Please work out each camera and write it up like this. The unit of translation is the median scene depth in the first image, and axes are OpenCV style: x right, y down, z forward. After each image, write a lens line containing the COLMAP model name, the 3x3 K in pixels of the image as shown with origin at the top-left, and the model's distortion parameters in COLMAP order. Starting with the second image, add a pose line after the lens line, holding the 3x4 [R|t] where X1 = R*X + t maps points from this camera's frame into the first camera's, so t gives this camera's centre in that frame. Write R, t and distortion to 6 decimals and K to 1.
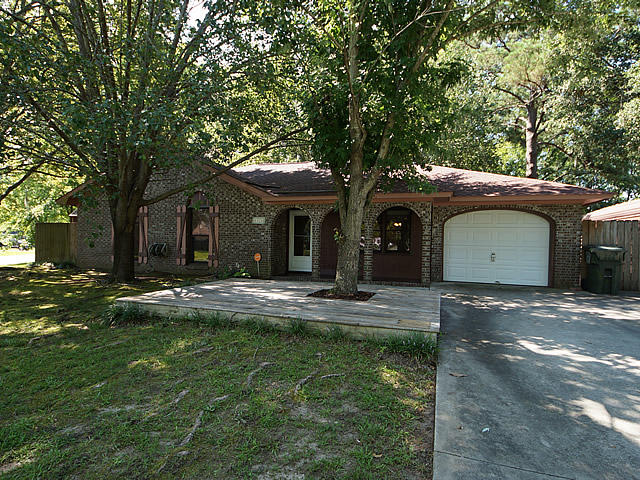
lens RADIAL K [[249.7, 0, 328.0], [0, 249.7, 240.2], [0, 0, 1]] dist [-0.000174, -0.000049]
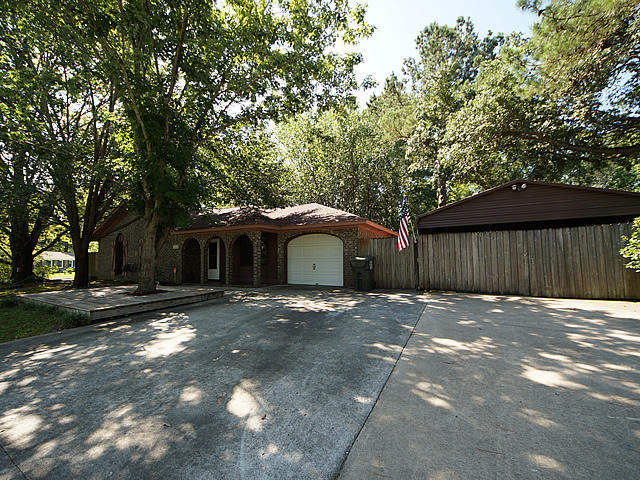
lens RADIAL K [[257.0, 0, 320.7], [0, 257.0, 249.3], [0, 0, 1]] dist [0.043530, -0.025033]
pose [[0.974983, -0.034598, -0.219569, 1.011425], [0.027257, 0.998966, -0.036378, 0.021895], [0.220601, 0.029483, 0.974918, -0.428838]]
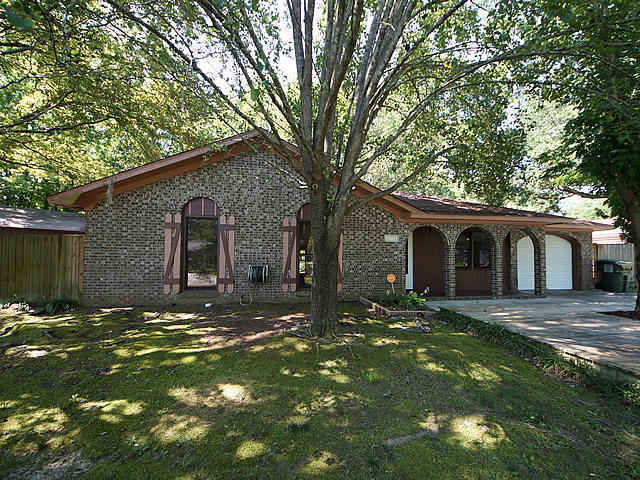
lens RADIAL K [[254.8, 0, 318.8], [0, 254.8, 254.6], [0, 0, 1]] dist [0.025775, -0.023765]
pose [[0.917499, -0.006718, 0.397682, -0.972290], [0.007963, 0.999967, -0.001481, -0.020394], [-0.397659, 0.004526, 0.917522, 0.246504]]
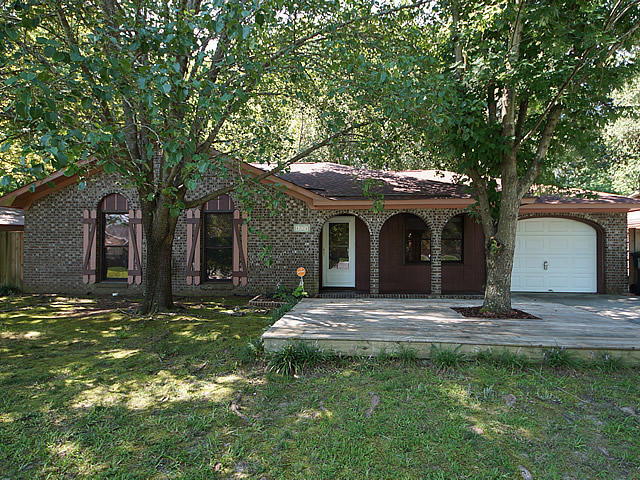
lens RADIAL K [[268.2, 0, 321.2], [0, 268.2, 253.5], [0, 0, 1]] dist [0.008305, -0.000110]
pose [[0.983810, -0.016012, 0.178500, -0.402397], [0.013704, 0.999806, 0.014155, -0.006258], [-0.178692, -0.011480, 0.983838, 0.102623]]
